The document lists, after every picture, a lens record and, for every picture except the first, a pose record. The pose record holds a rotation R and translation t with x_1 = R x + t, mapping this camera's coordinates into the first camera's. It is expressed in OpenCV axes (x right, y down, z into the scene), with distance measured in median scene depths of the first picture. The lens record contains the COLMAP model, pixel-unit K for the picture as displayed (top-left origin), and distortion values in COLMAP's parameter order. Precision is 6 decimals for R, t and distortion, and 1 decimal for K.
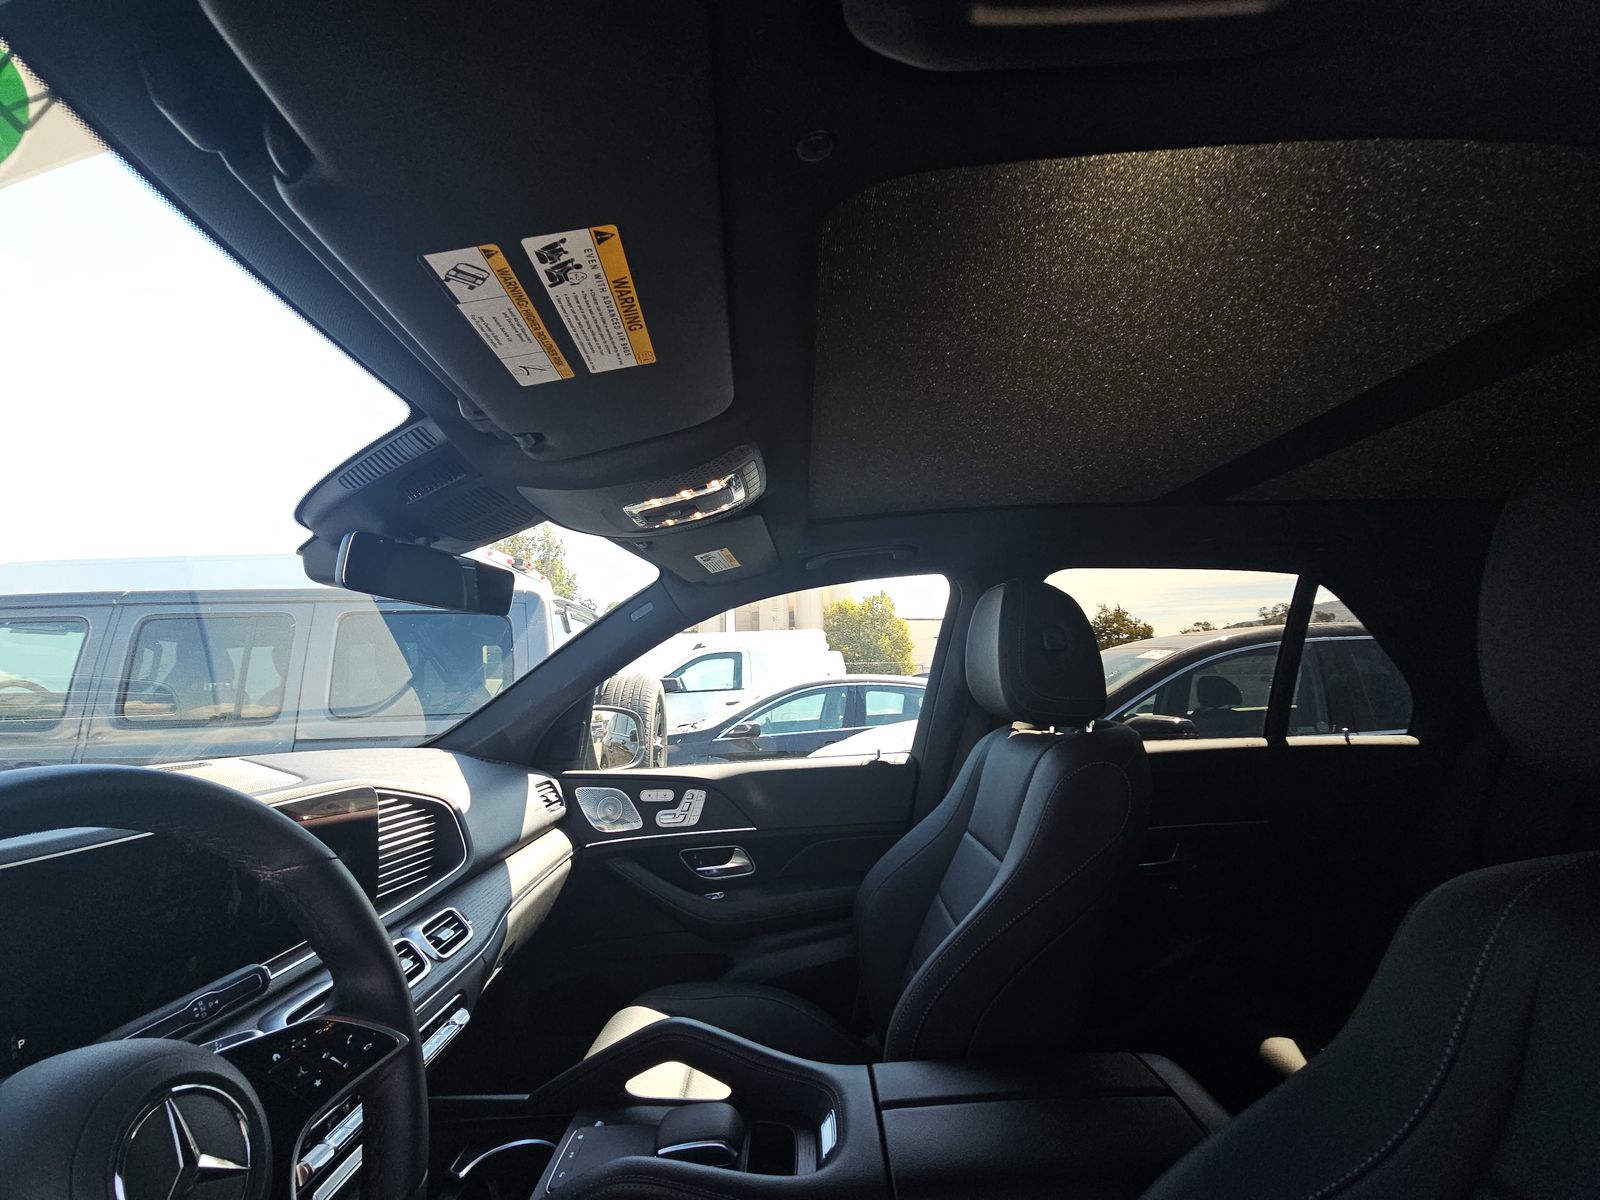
lens RADIAL K [[646.1, 0, 804.5], [0, 646.1, 590.1], [0, 0, 1]] dist [0.006703, -0.006103]
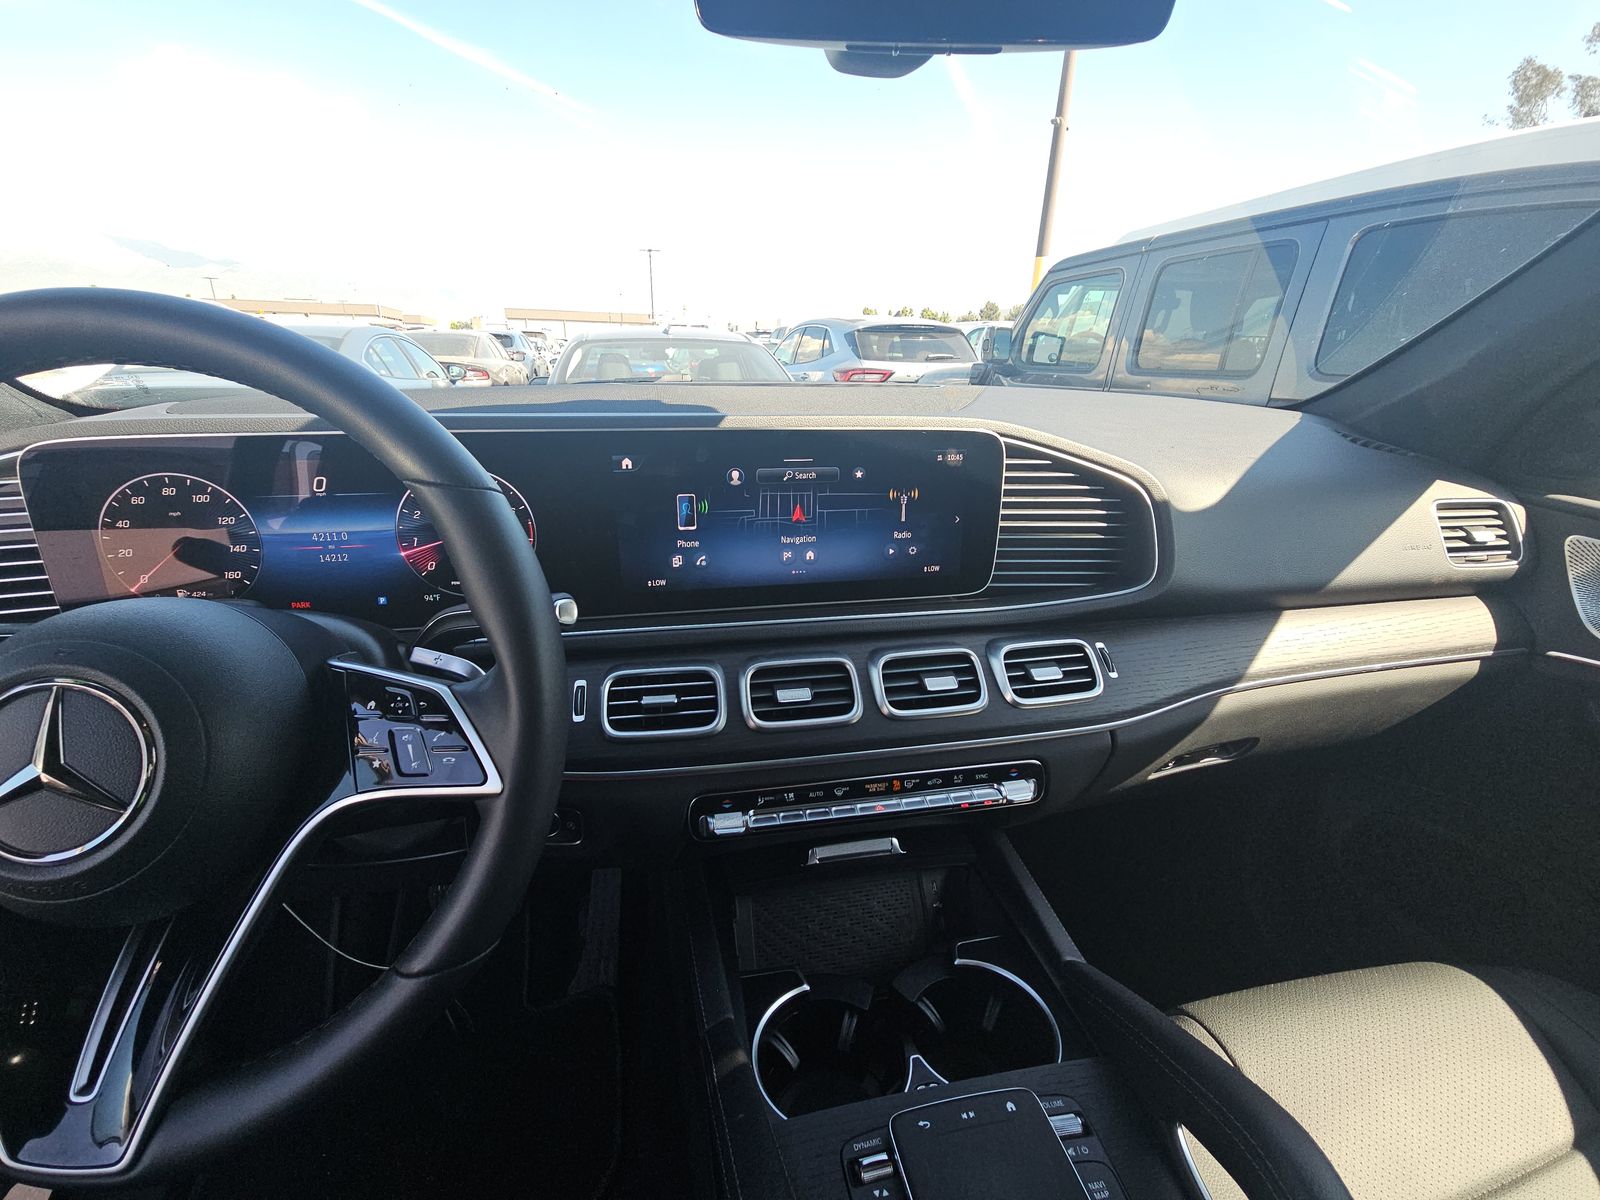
lens RADIAL K [[646.1, 0, 806.0], [0, 646.1, 590.5], [0, 0, 1]] dist [0.006703, -0.006103]
pose [[0.176314, 0.353733, -0.918579, -0.012377], [0.125765, 0.917454, 0.377439, 0.102910], [0.976267, -0.182073, 0.117273, 0.413537]]
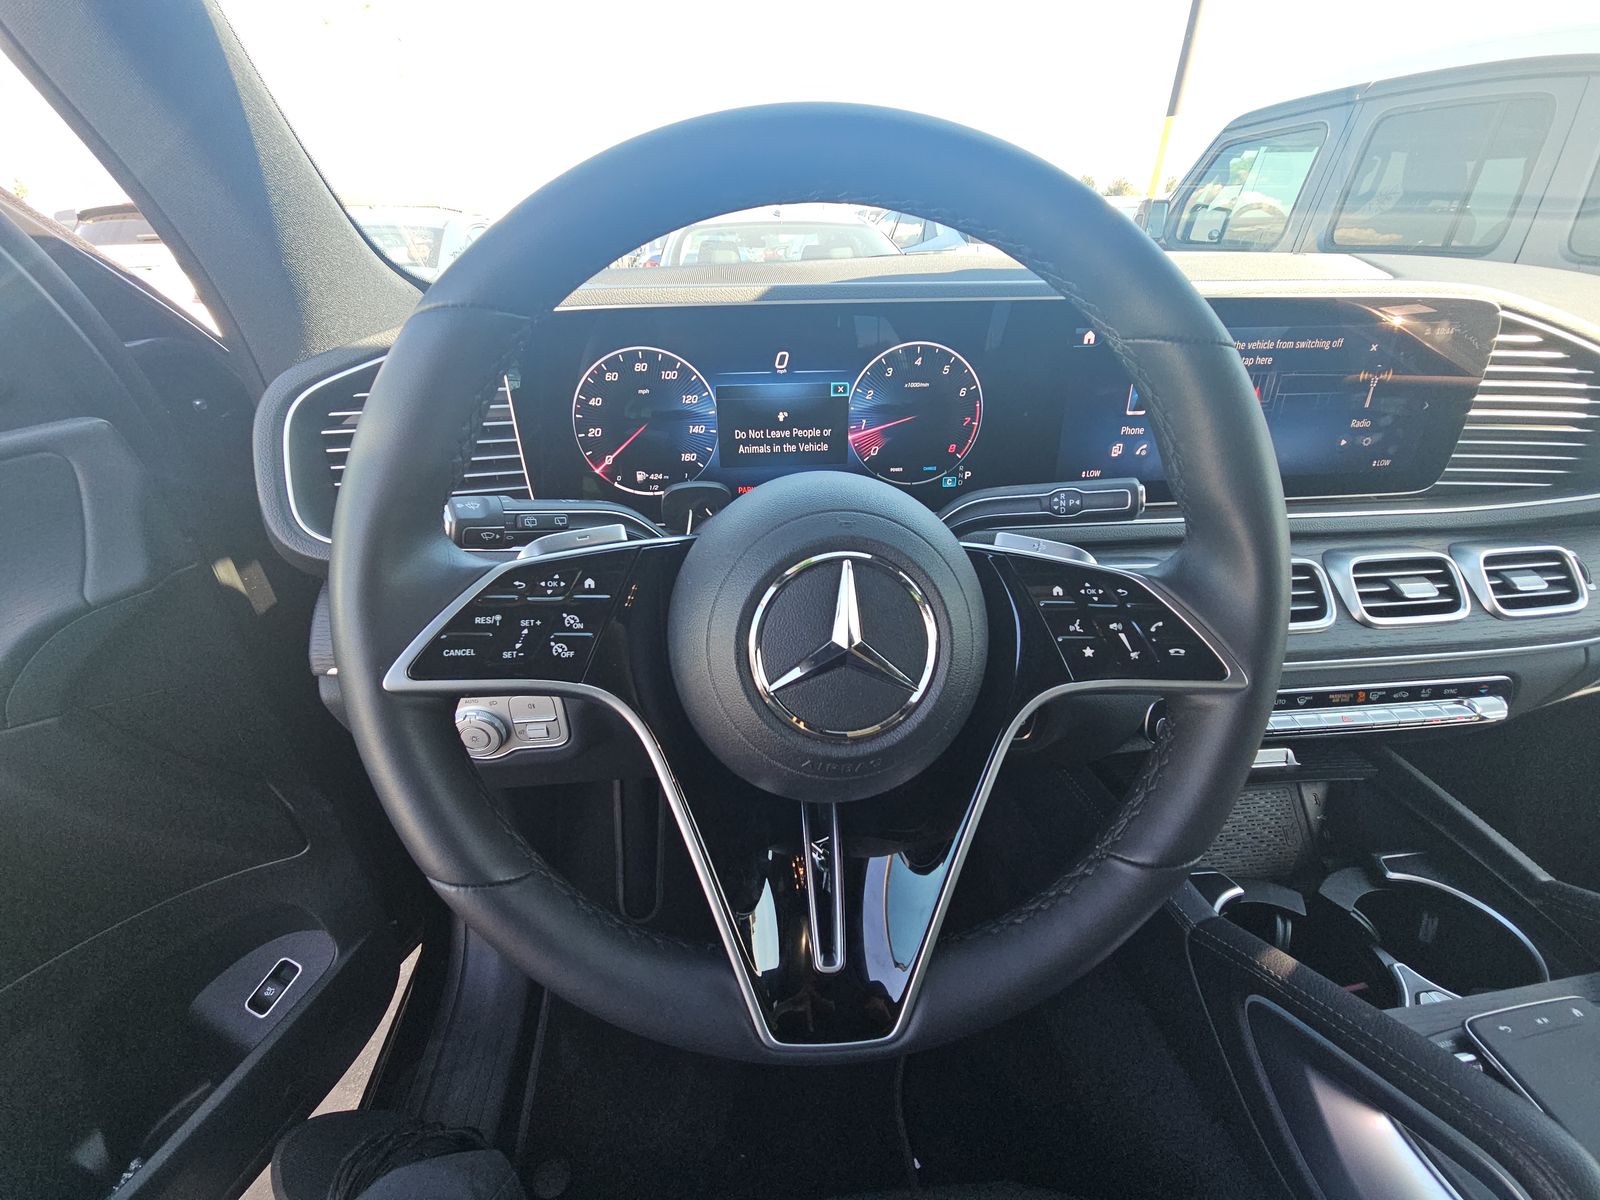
lens RADIAL K [[646.1, 0, 796.6], [0, 646.1, 586.2], [0, 0, 1]] dist [0.006703, -0.006103]
pose [[0.085252, 0.480994, -0.872569, -0.055964], [0.143654, 0.860674, 0.488471, 0.088784], [0.985949, -0.166991, 0.004277, 0.200539]]
